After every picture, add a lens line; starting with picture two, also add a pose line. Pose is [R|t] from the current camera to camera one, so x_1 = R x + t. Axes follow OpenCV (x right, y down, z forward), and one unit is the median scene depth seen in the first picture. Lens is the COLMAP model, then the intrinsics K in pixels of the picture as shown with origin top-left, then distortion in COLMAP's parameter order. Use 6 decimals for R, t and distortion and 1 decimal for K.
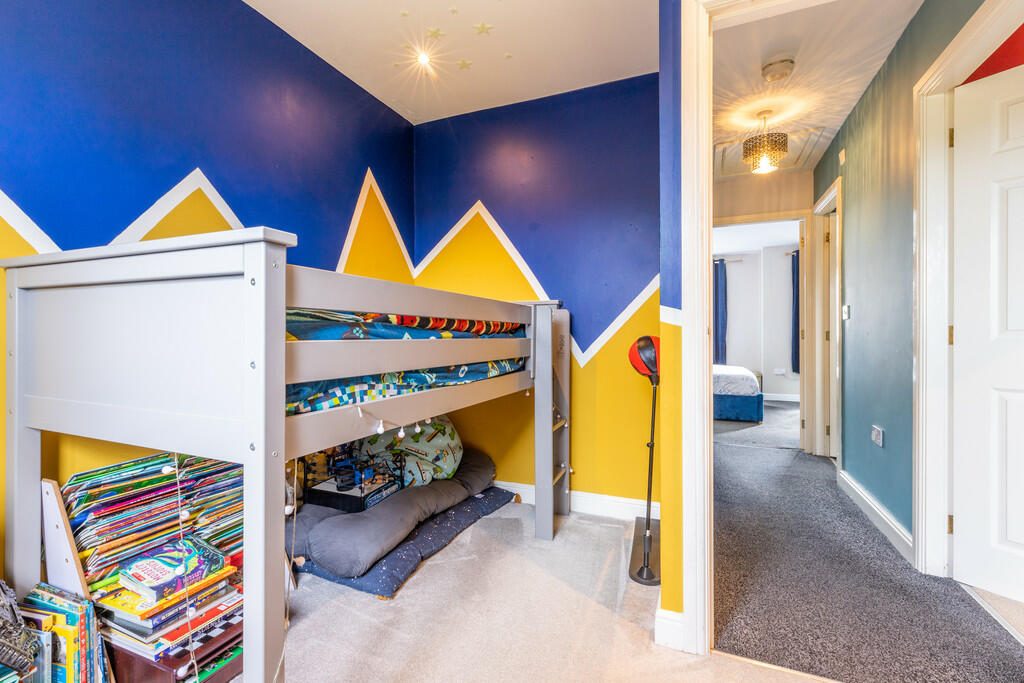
lens RADIAL K [[467.4, 0, 508.5], [0, 467.4, 338.2], [0, 0, 1]] dist [0.001754, 0.000215]
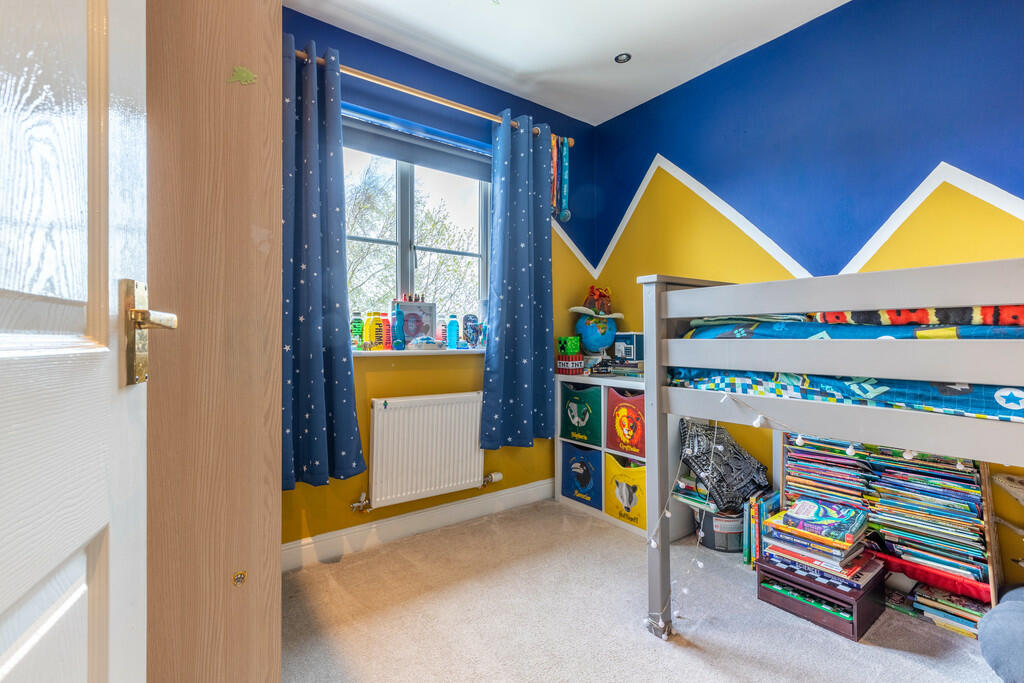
lens RADIAL K [[467.4, 0, 510.9], [0, 467.4, 337.1], [0, 0, 1]] dist [0.001754, 0.000215]
pose [[-0.500412, 0.000993, -0.865787, 0.855818], [-0.003254, 0.999990, 0.003028, -0.002460], [0.865781, 0.004332, -0.500404, 0.964623]]
